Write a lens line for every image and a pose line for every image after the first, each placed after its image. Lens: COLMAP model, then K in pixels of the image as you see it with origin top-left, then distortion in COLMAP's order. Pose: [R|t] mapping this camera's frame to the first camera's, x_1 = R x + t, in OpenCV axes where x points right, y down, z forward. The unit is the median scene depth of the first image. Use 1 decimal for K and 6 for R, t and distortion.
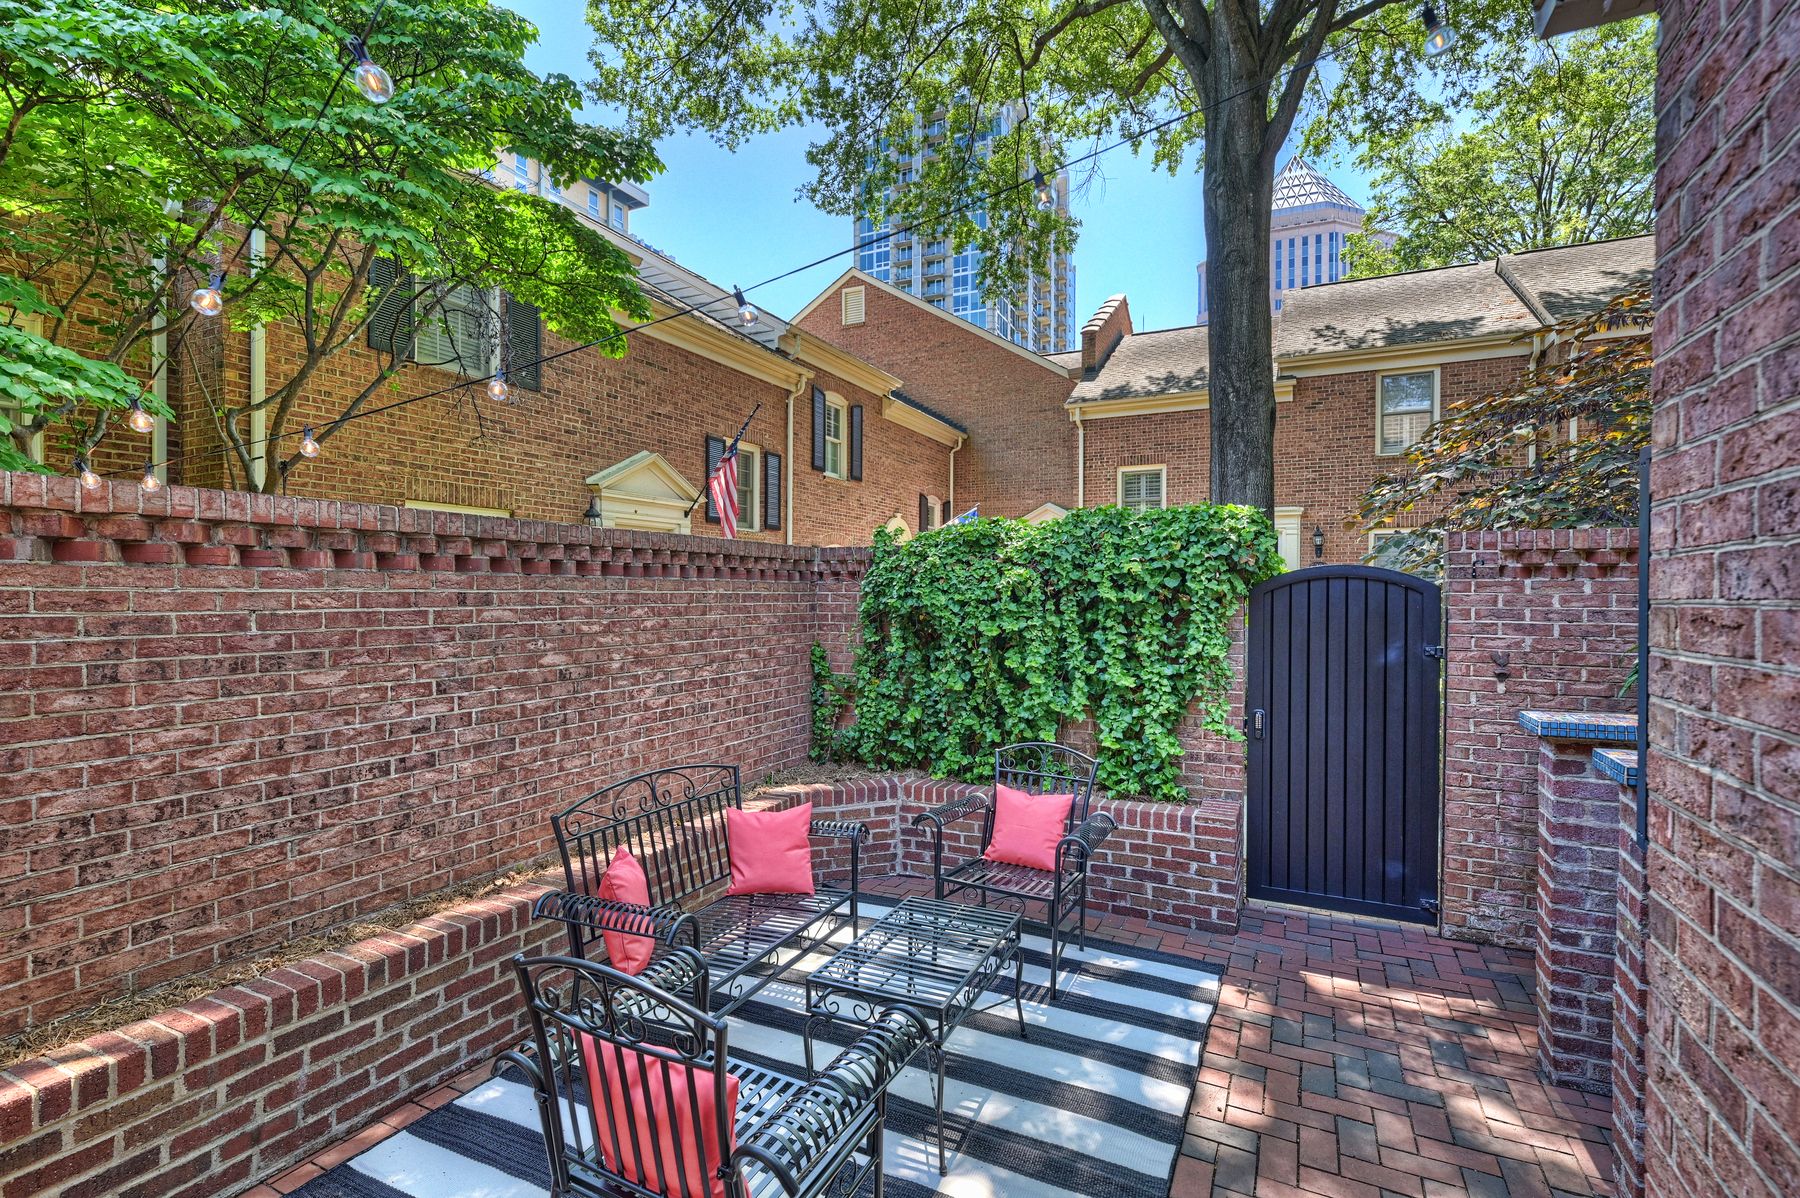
lens RADIAL K [[796.0, 0, 903.5], [0, 796.0, 594.1], [0, 0, 1]] dist [-0.001044, -0.000134]
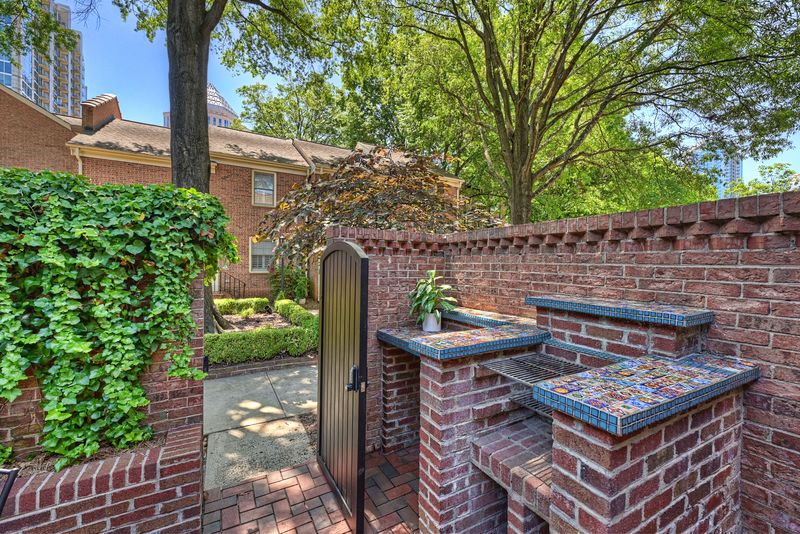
lens RADIAL K [[330.0, 0, 401.0], [0, 330.0, 269.7], [0, 0, 1]] dist [-0.000220, -0.000006]
pose [[0.559594, -0.006910, 0.828738, 0.163989], [-0.005004, 0.999919, 0.011717, 0.005891], [-0.828752, -0.010704, 0.559514, 0.438248]]
